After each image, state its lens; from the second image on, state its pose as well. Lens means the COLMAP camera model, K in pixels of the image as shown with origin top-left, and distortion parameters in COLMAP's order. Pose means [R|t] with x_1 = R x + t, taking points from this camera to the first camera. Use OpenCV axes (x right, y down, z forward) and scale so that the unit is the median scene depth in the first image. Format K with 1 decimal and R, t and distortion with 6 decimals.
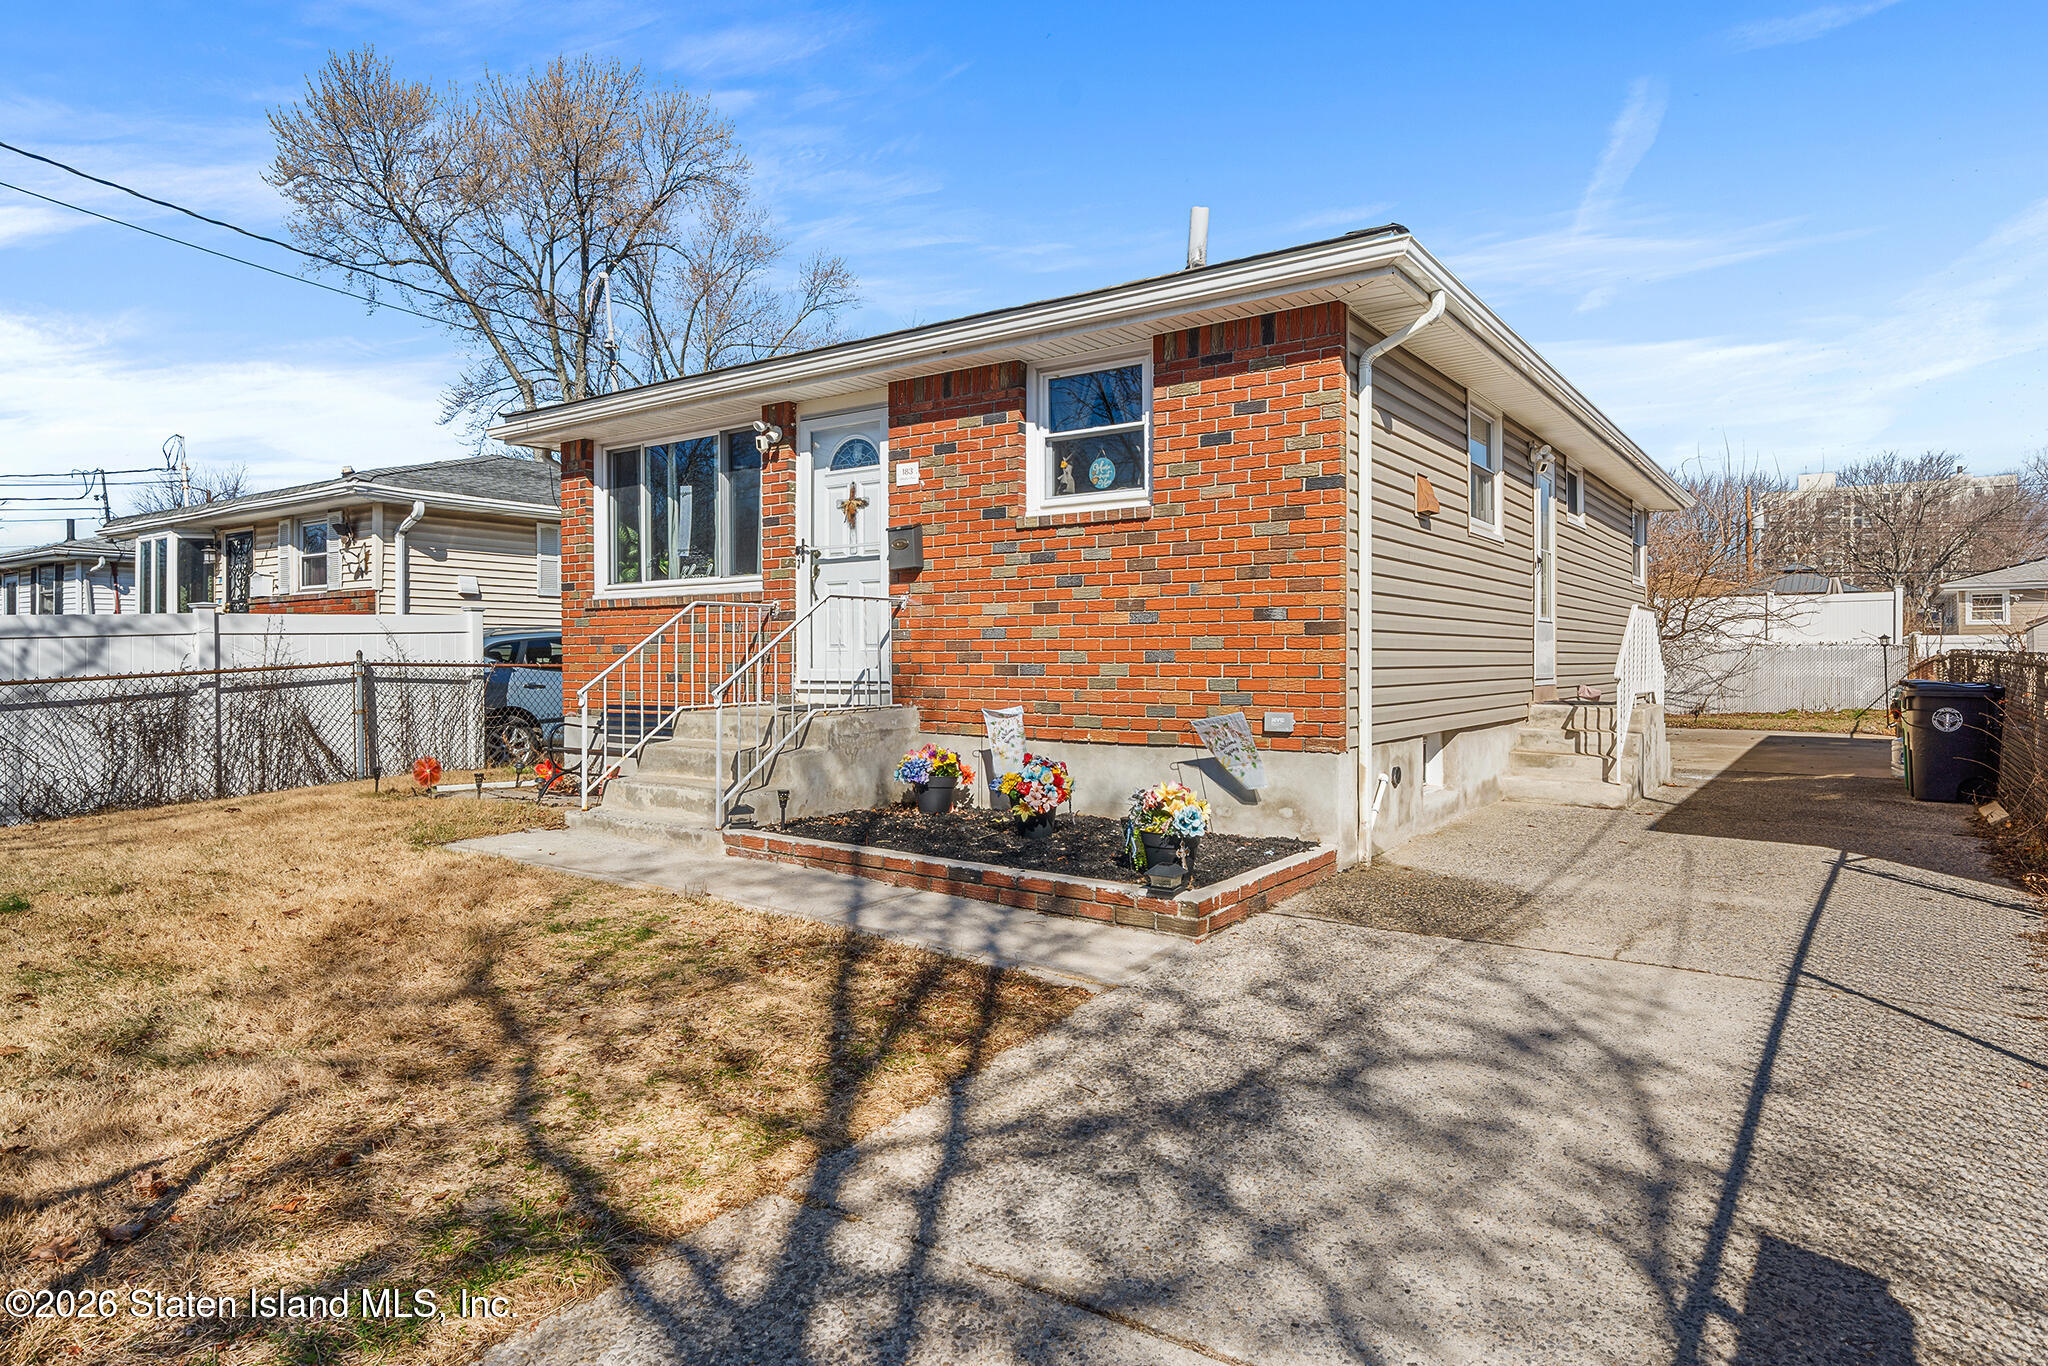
lens RADIAL K [[1227.5, 0, 1024.9], [0, 1227.5, 681.9], [0, 0, 1]] dist [0.005853, 0.013247]
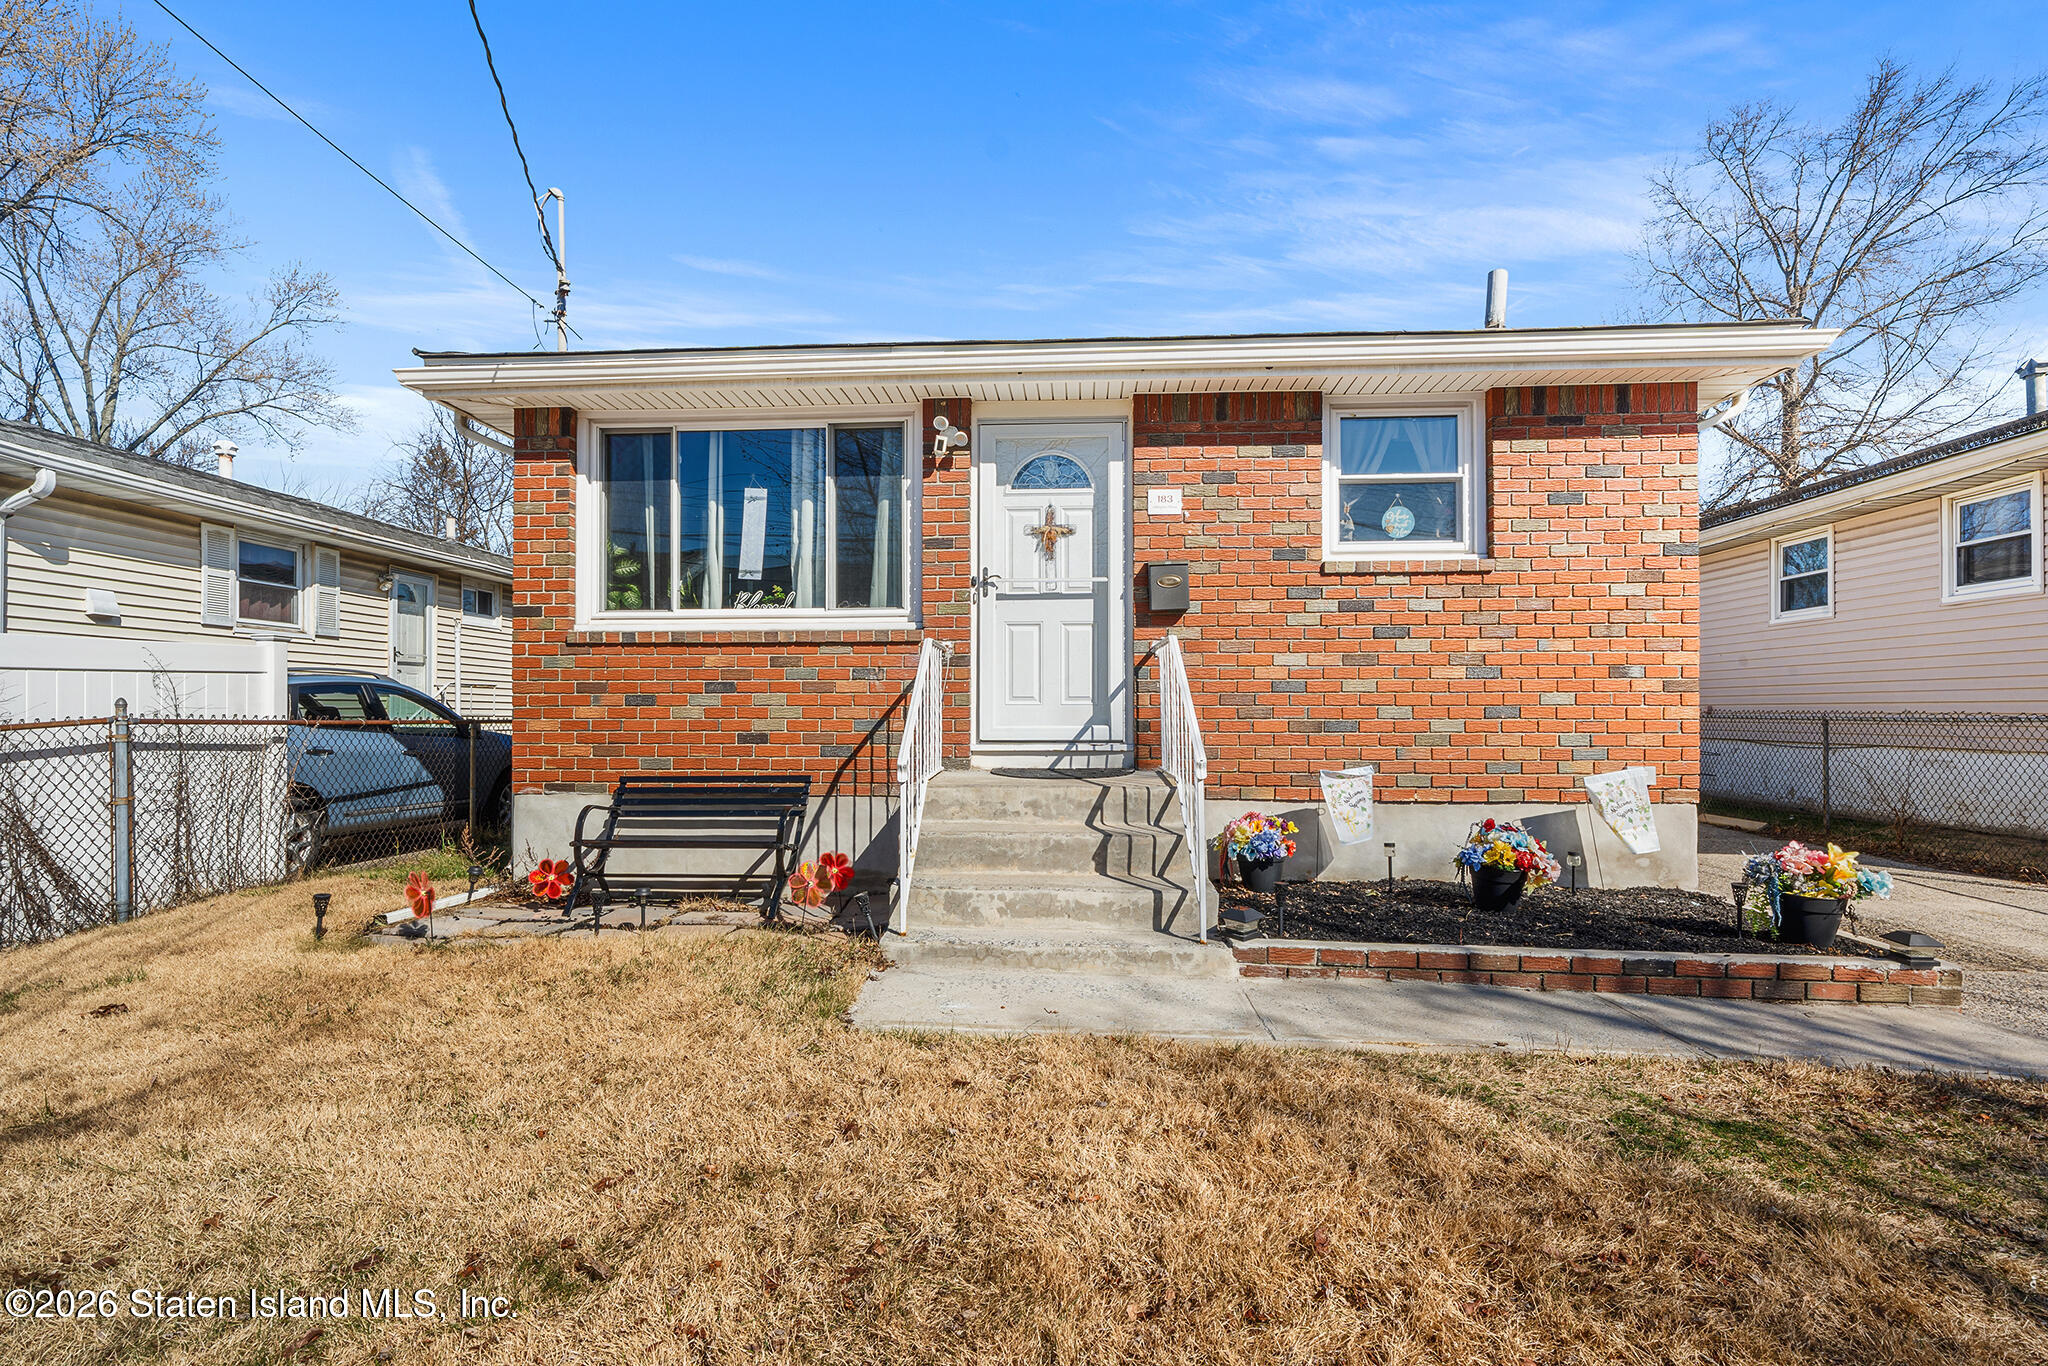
lens RADIAL K [[1017.9, 0, 1048.1], [0, 1017.9, 710.2], [0, 0, 1]] dist [0.003863, -0.001748]
pose [[0.844098, 0.003342, 0.536179, -0.523594], [0.008279, 0.999780, -0.019266, -0.007992], [-0.536125, 0.020702, 0.843885, 0.415697]]
